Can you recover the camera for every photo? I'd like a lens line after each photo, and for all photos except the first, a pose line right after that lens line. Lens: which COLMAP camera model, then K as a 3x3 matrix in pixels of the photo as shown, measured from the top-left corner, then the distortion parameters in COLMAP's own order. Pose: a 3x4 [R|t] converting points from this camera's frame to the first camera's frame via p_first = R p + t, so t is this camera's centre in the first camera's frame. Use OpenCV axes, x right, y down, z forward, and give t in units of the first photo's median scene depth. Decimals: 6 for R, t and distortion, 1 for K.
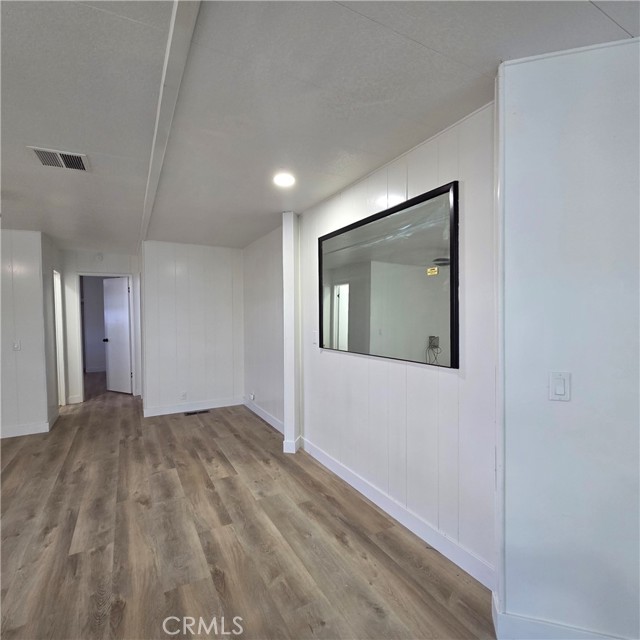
lens RADIAL K [[347.6, 0, 320.6], [0, 347.6, 320.8], [0, 0, 1]] dist [0.002027, 0.001589]
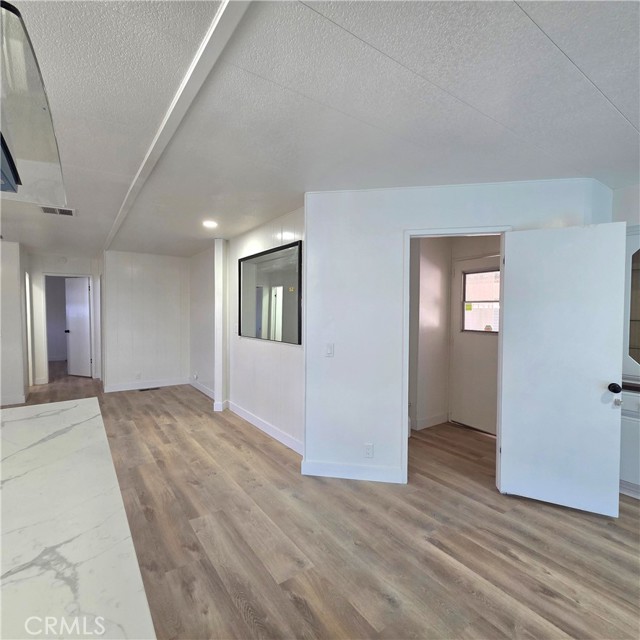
lens RADIAL K [[347.6, 0, 320.9], [0, 347.6, 318.1], [0, 0, 1]] dist [0.002027, 0.001589]
pose [[0.993736, 0.010718, 0.111237, 0.169383], [-0.011235, 0.999929, 0.004019, -0.004133], [-0.111186, -0.005243, 0.993786, -0.454491]]
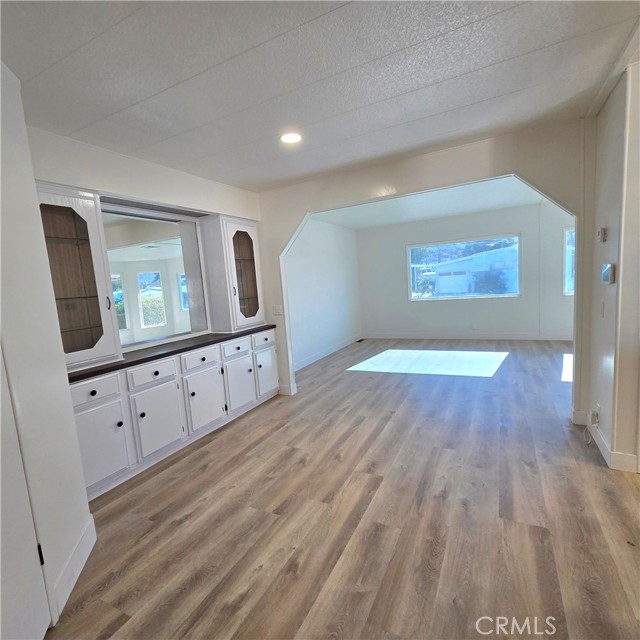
lens RADIAL K [[347.6, 0, 324.4], [0, 347.6, 320.8], [0, 0, 1]] dist [0.002027, 0.001589]
pose [[-0.557467, -0.051430, 0.828605, 0.154239], [0.086780, 0.989002, 0.119769, 0.004288], [-0.825651, 0.138673, -0.546873, 0.209836]]
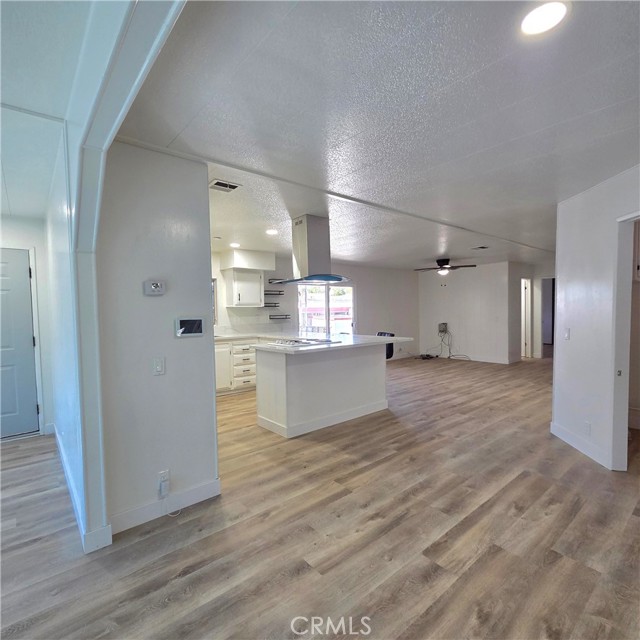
lens RADIAL K [[347.6, 0, 319.8], [0, 347.6, 322.2], [0, 0, 1]] dist [0.002027, 0.001589]
pose [[0.185593, 0.043600, -0.981659, 1.168692], [-0.002198, 0.999031, 0.043956, 0.001132], [0.982624, -0.006000, 0.185509, -0.497276]]
